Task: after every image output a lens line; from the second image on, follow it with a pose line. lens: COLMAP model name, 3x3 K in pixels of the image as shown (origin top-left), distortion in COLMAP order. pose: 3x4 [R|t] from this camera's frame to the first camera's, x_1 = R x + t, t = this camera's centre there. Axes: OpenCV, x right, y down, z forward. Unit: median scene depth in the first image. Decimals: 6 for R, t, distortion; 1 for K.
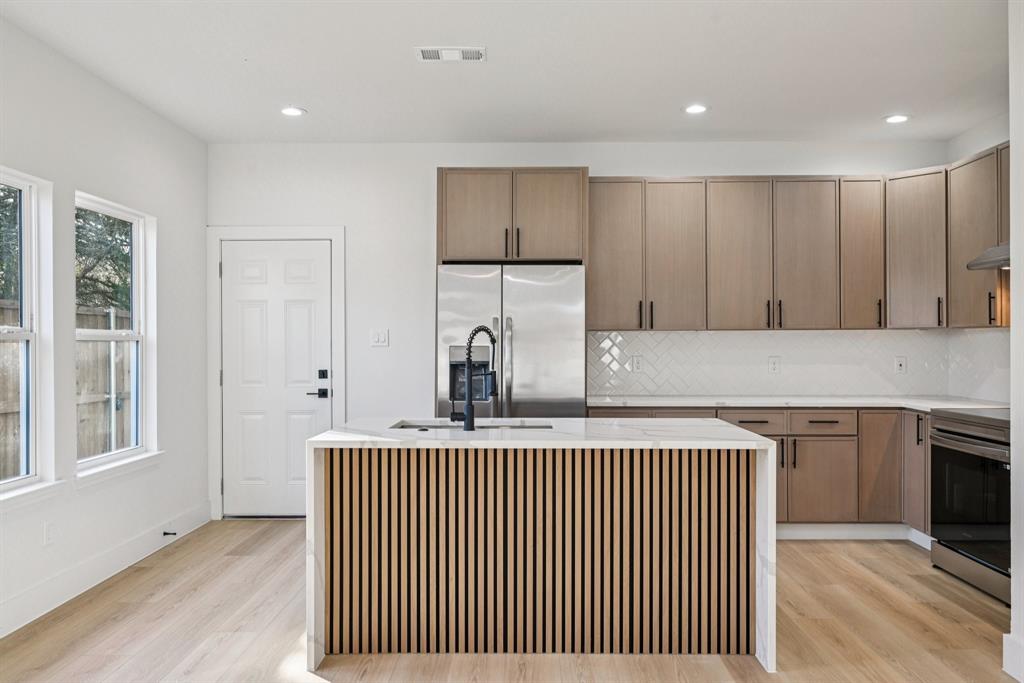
lens RADIAL K [[772.1, 0, 518.1], [0, 772.1, 345.5], [0, 0, 1]] dist [-0.003164, 0.002745]
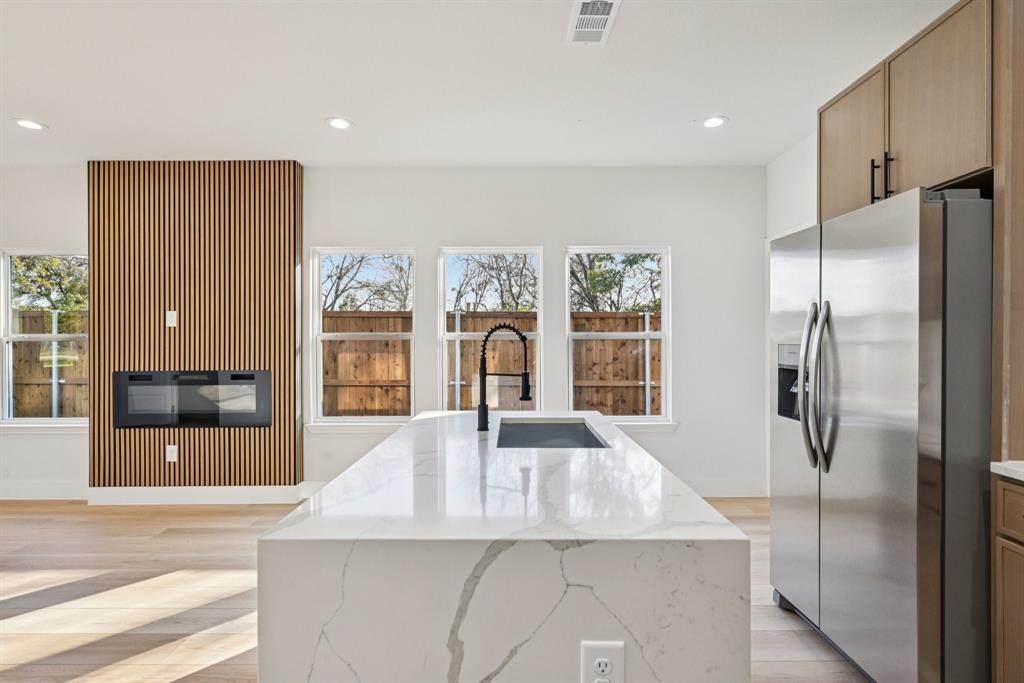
lens RADIAL K [[518.7, 0, 512.9], [0, 518.7, 341.7], [0, 0, 1]] dist [0.003208, -0.002028]
pose [[0.013427, 0.001533, -0.999909, 0.407844], [-0.000987, 0.999998, 0.001520, -0.002734], [0.999909, 0.000966, 0.013429, 0.700791]]
